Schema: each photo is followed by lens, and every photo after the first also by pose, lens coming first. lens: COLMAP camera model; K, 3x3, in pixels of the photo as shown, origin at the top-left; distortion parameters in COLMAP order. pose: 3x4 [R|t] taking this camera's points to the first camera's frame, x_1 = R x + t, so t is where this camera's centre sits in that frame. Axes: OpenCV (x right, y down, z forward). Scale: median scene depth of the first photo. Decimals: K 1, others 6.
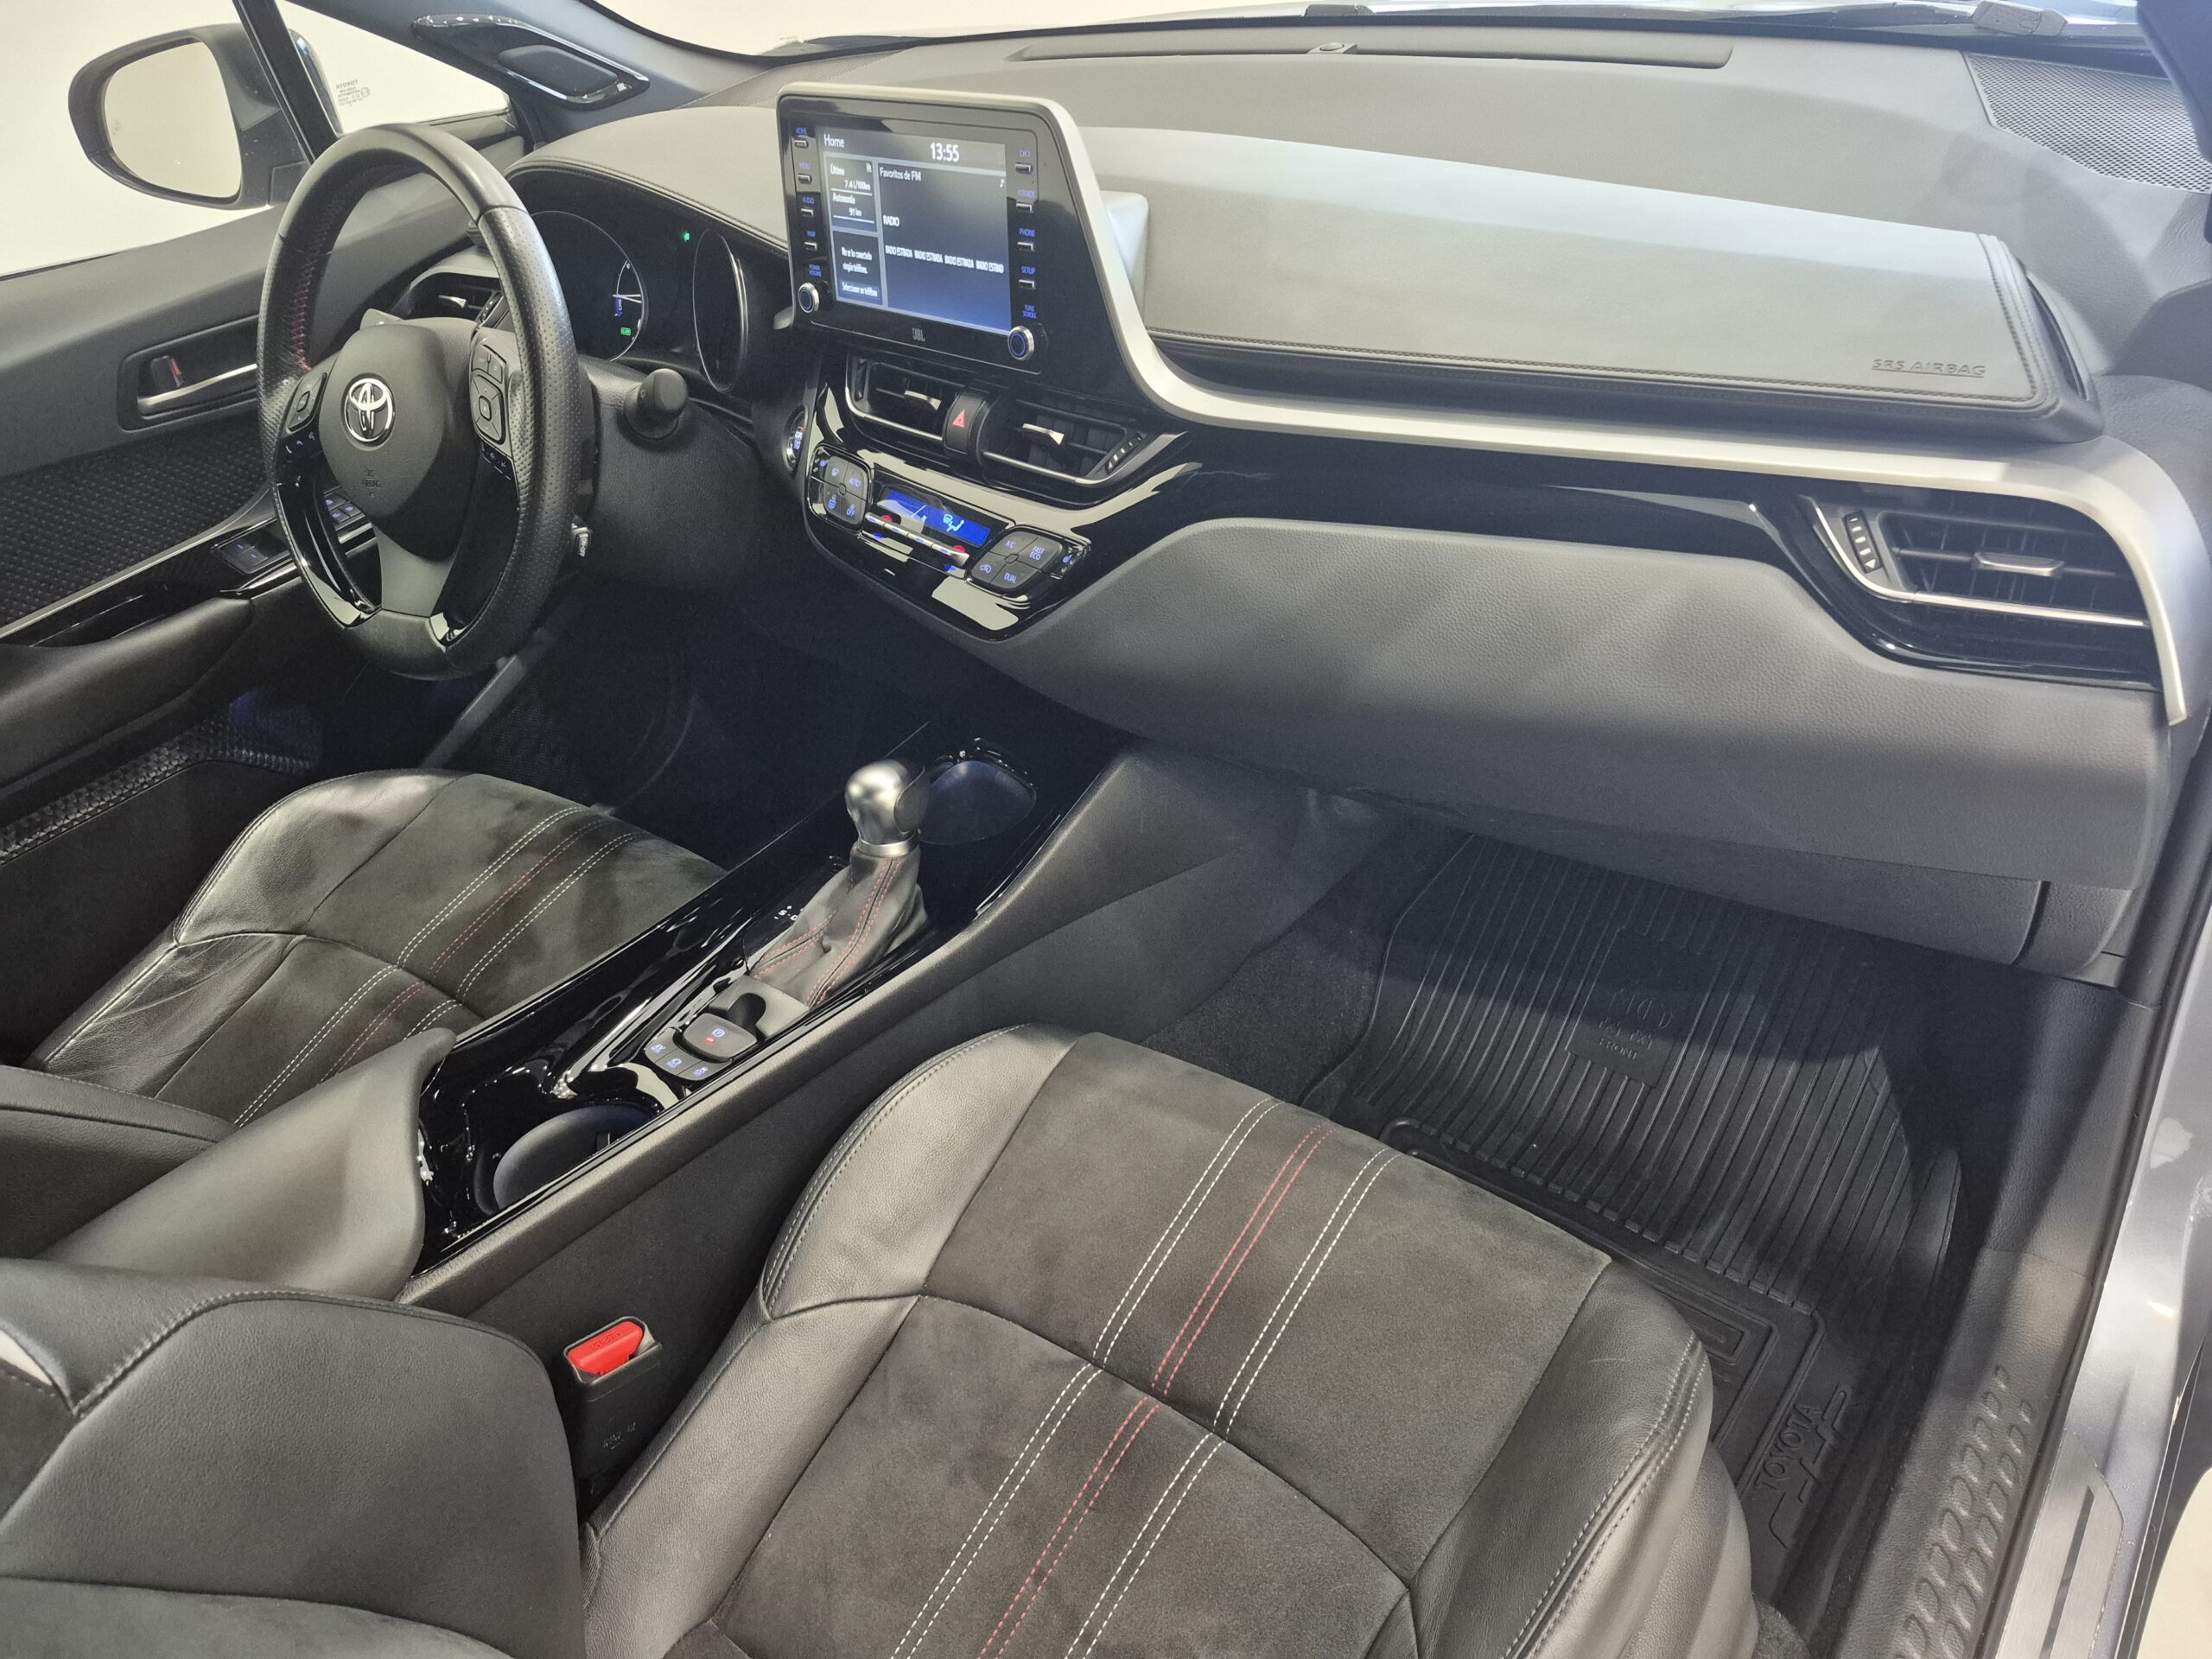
lens RADIAL K [[1512.3, 0, 1107.0], [0, 1512.3, 835.7], [0, 0, 1]] dist [0.123678, -0.153938]
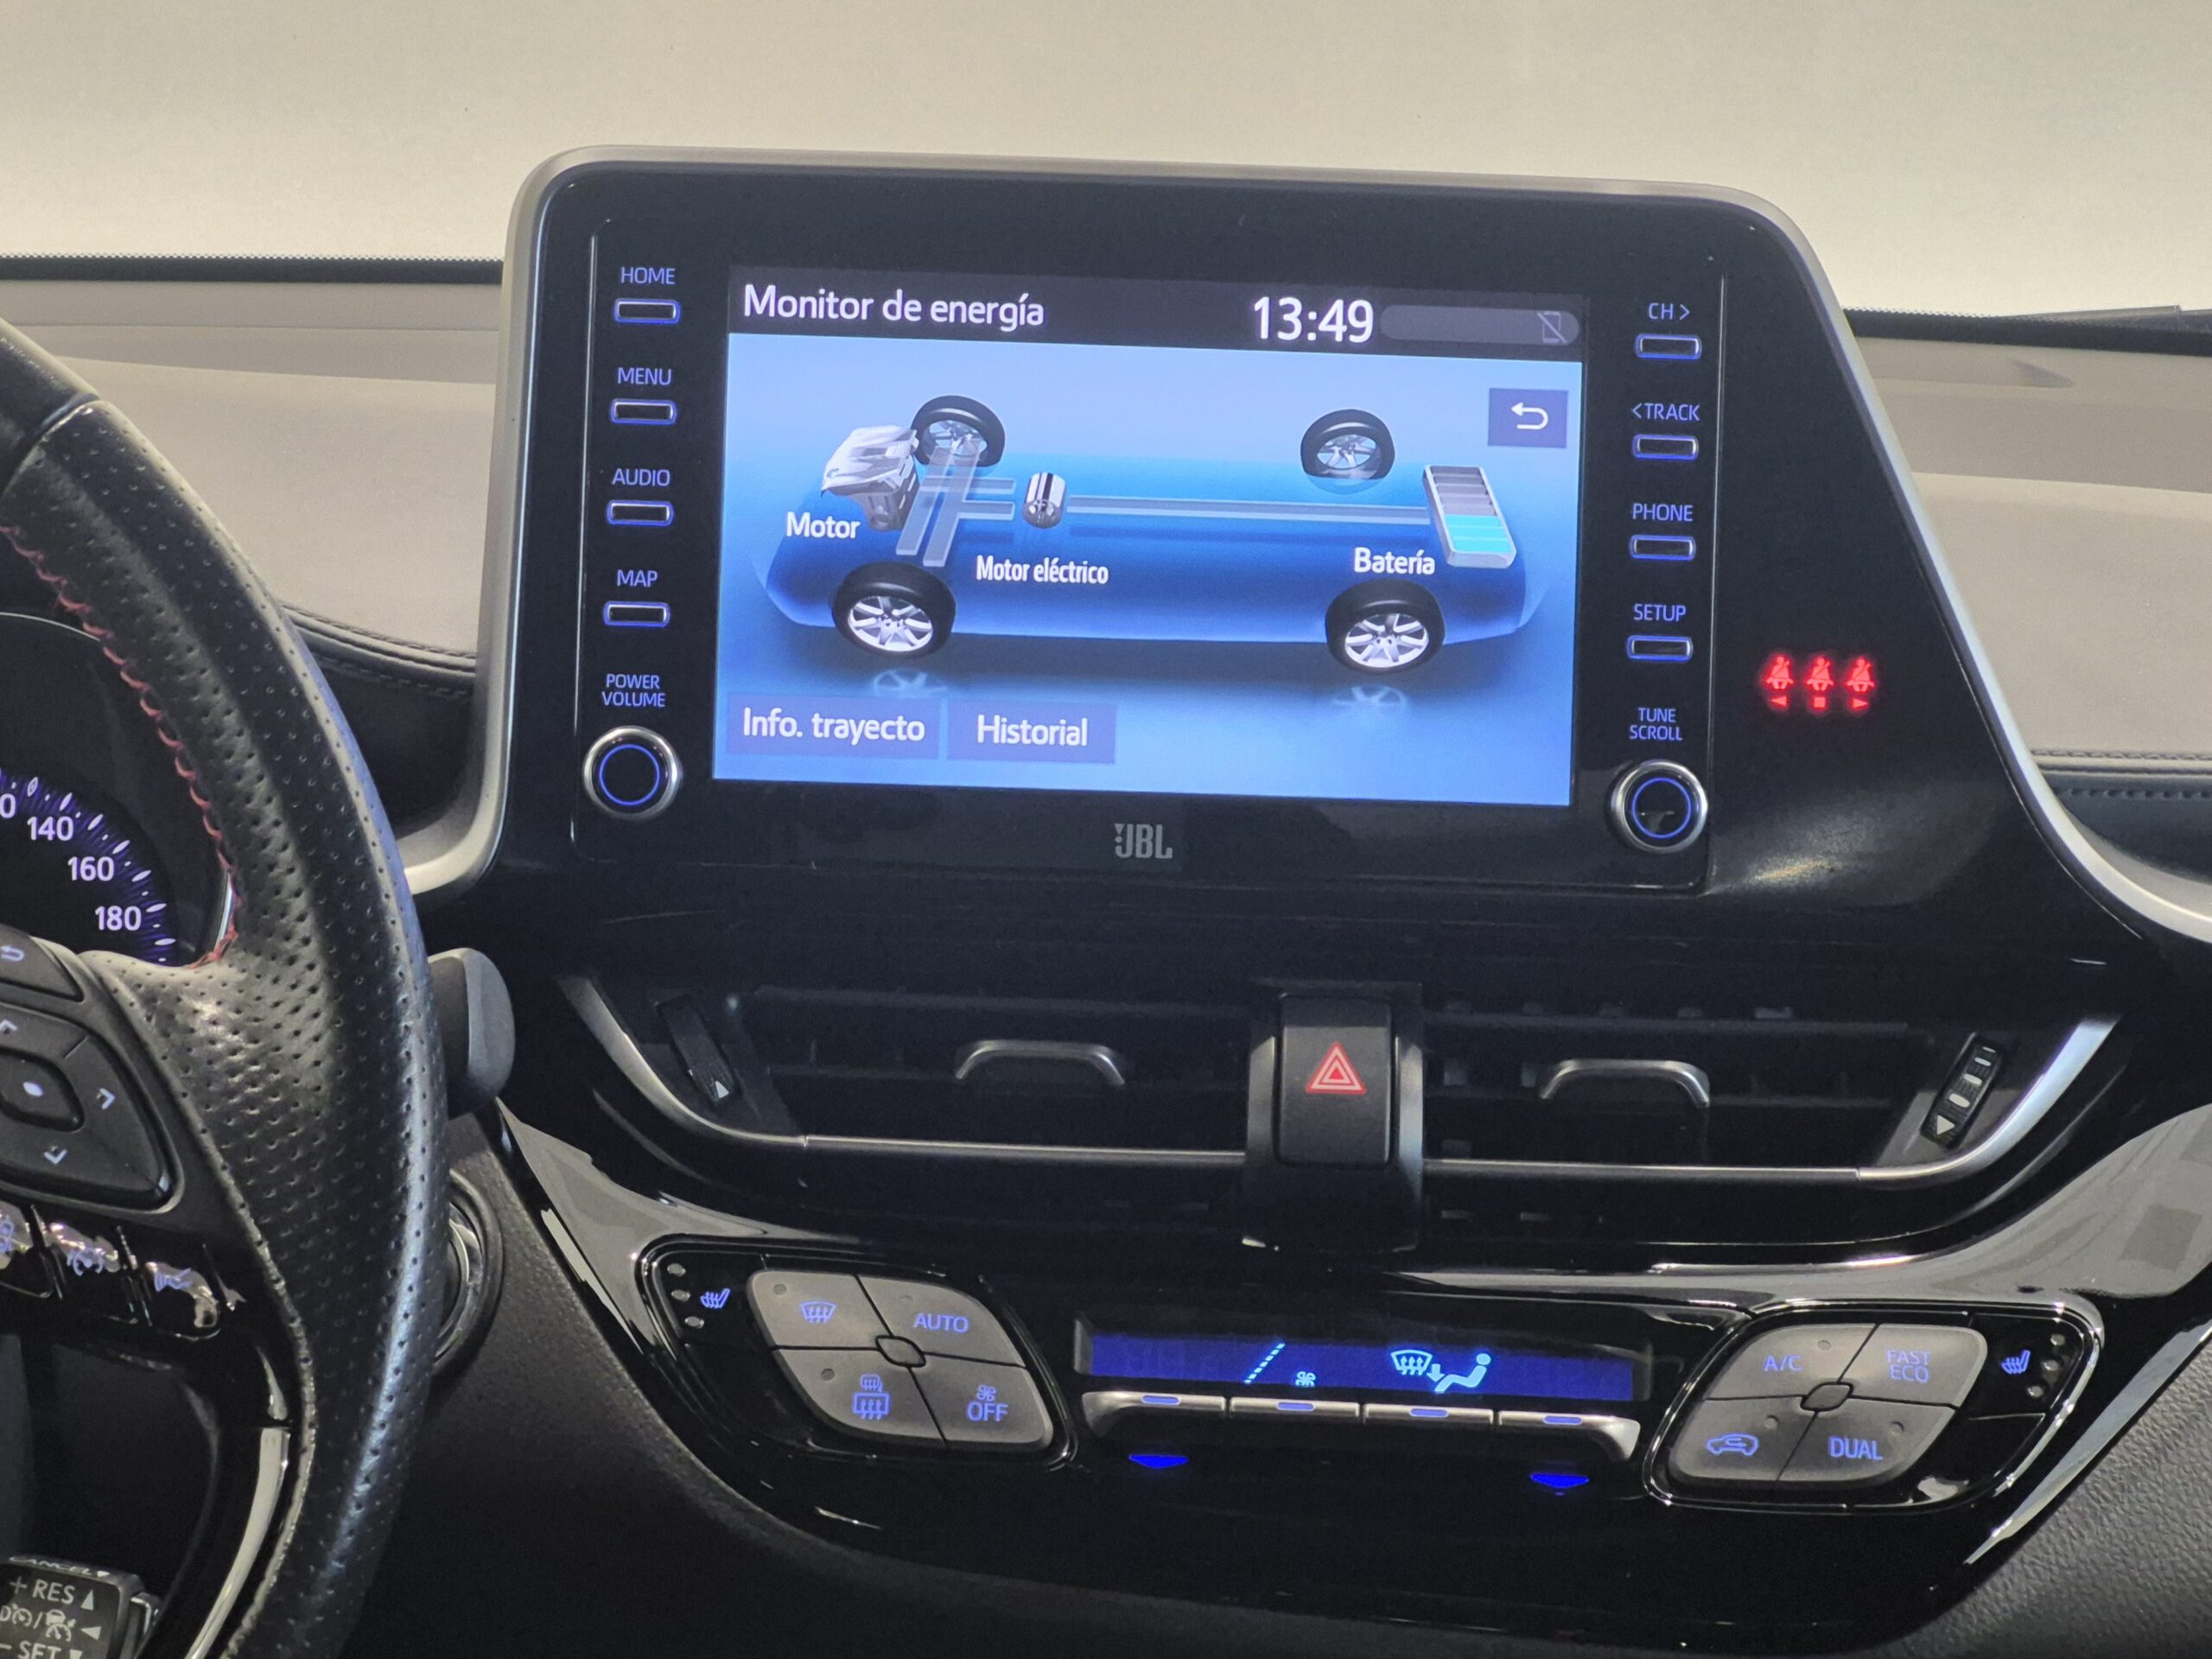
lens RADIAL K [[5597.7, 0, 1024.5], [0, 5597.7, 829.4], [0, 0, 1]] dist [-0.325353, 5.200996]
pose [[0.703580, 0.025582, 0.710155, -0.923057], [0.314528, 0.884920, -0.343494, 0.056526], [-0.637218, 0.465039, 0.614566, 0.294929]]
